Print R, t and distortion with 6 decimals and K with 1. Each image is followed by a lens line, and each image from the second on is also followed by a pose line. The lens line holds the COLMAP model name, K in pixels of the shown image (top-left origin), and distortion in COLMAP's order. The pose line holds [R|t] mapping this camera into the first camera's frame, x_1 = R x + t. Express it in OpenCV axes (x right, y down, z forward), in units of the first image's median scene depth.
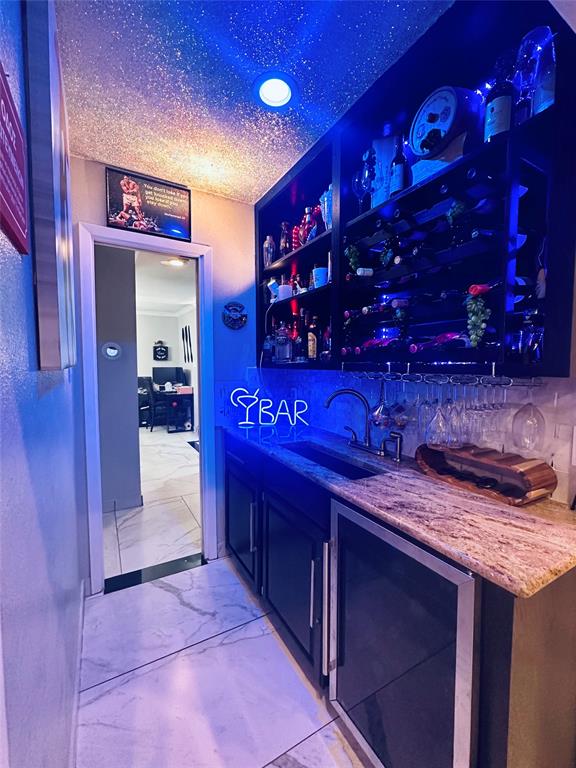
lens RADIAL K [[330.8, 0, 282.3], [0, 330.8, 384.5], [0, 0, 1]] dist [-0.005359, 0.000498]
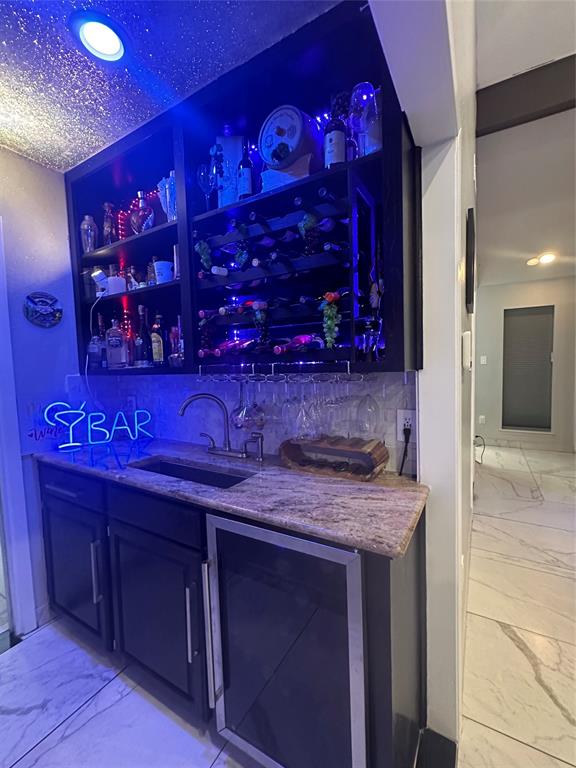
lens RADIAL K [[330.8, 0, 287.2], [0, 330.8, 385.2], [0, 0, 1]] dist [-0.005359, 0.000498]
pose [[0.862794, -0.059115, 0.502087, -0.087965], [0.062640, 0.997987, 0.009860, -0.005688], [-0.501659, 0.022943, 0.864761, 0.079337]]
